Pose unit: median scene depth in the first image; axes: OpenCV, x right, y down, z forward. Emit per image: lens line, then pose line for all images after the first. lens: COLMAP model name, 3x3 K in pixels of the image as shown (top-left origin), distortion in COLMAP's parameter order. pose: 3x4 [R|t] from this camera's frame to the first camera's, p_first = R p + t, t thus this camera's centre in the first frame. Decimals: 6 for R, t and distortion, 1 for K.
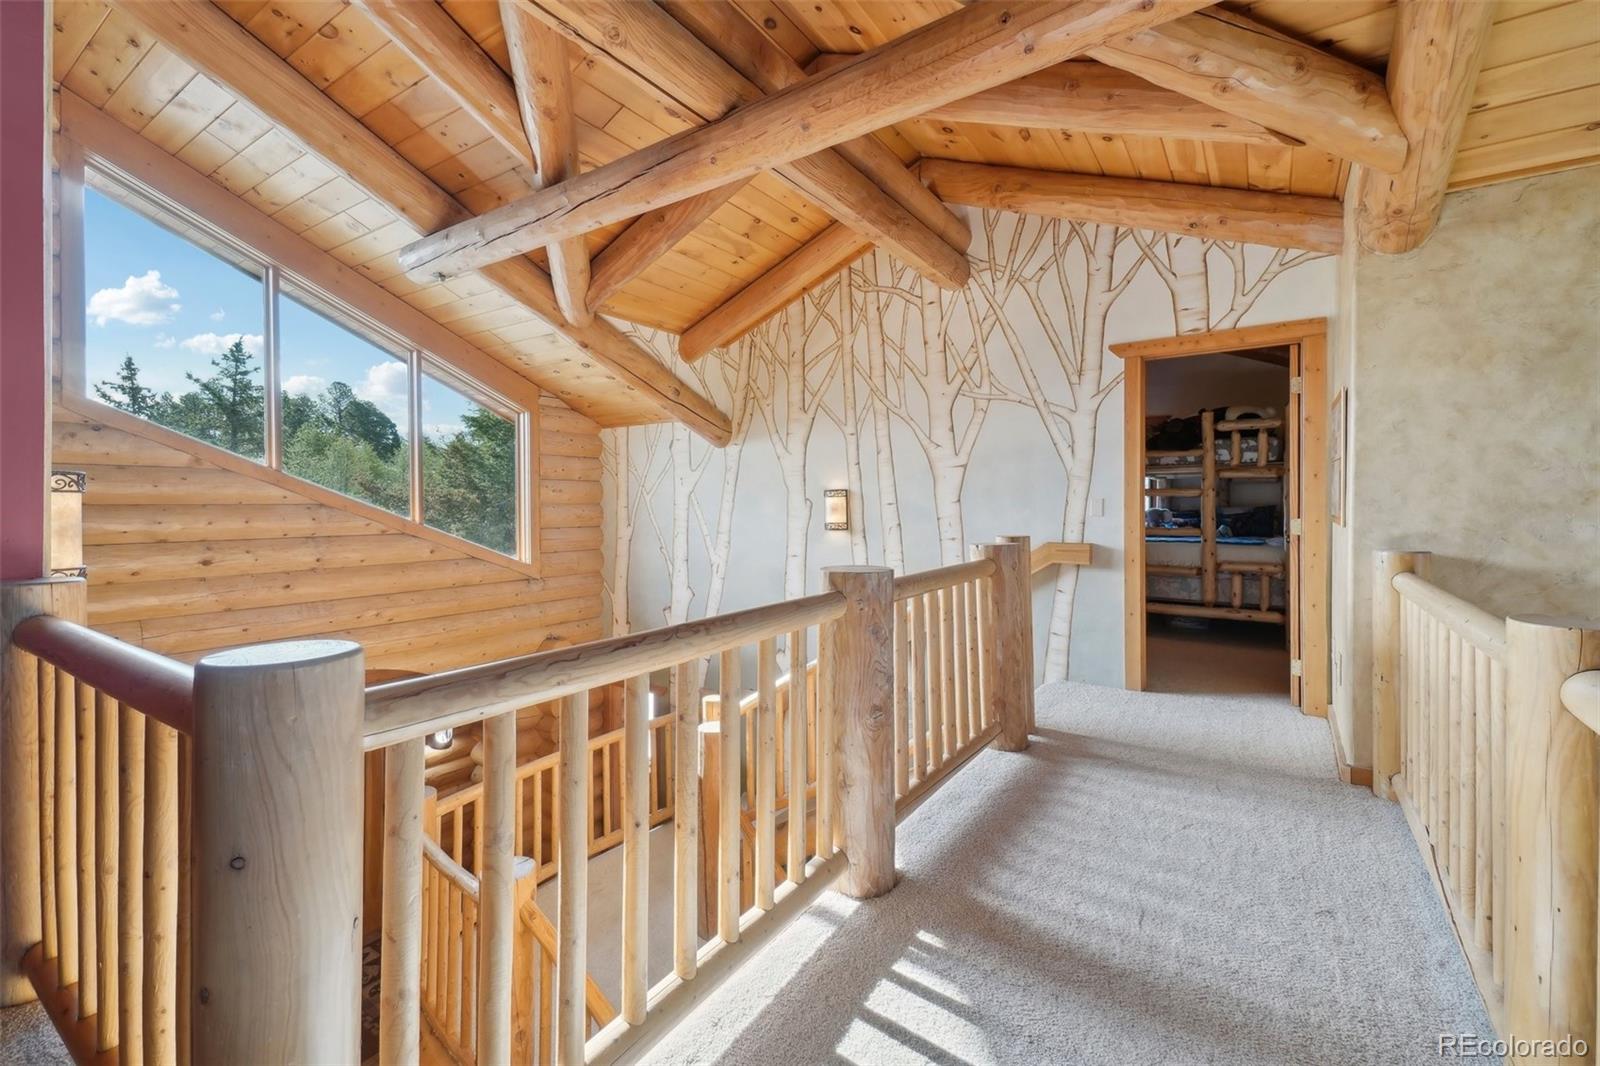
lens RADIAL K [[690.7, 0, 797.8], [0, 690.7, 518.9], [0, 0, 1]] dist [-0.001262, 0.000058]
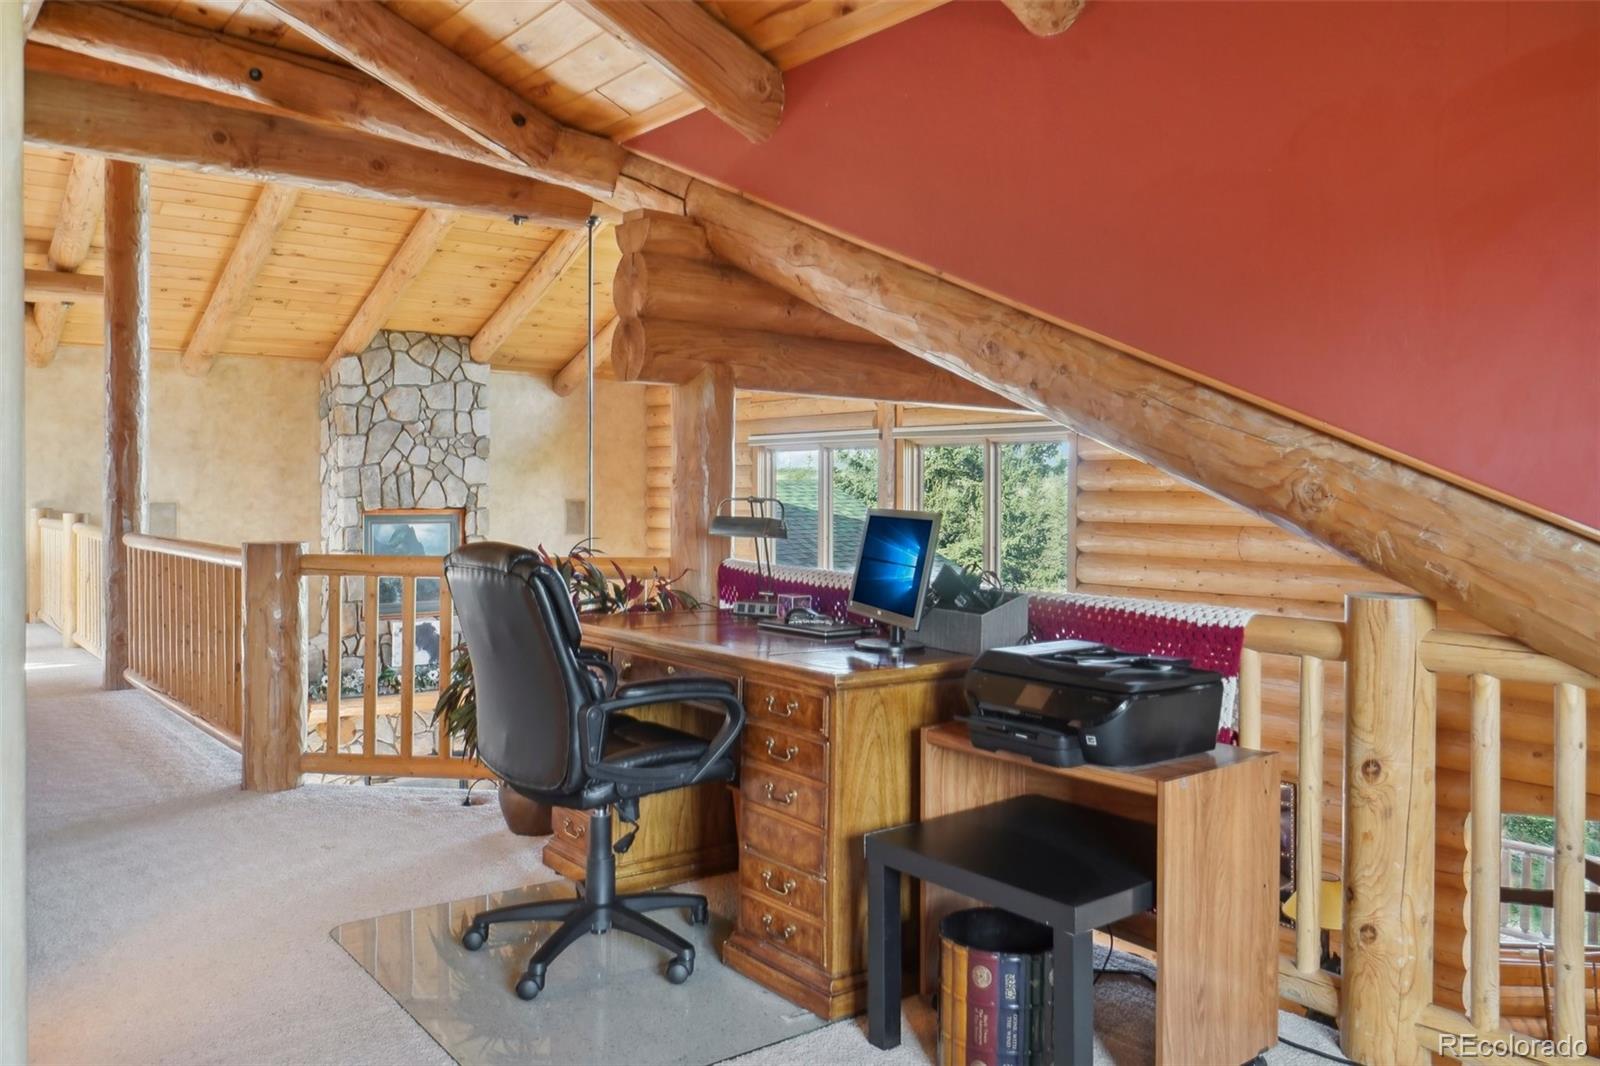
lens RADIAL K [[1233.0, 0, 798.9], [0, 1233.0, 525.3], [0, 0, 1]] dist [-0.010367, -0.004349]
pose [[0.298079, -0.014854, 0.954426, -2.145030], [0.000773, 0.999882, 0.015320, 0.045524], [-0.954541, -0.003829, 0.298055, -2.479405]]
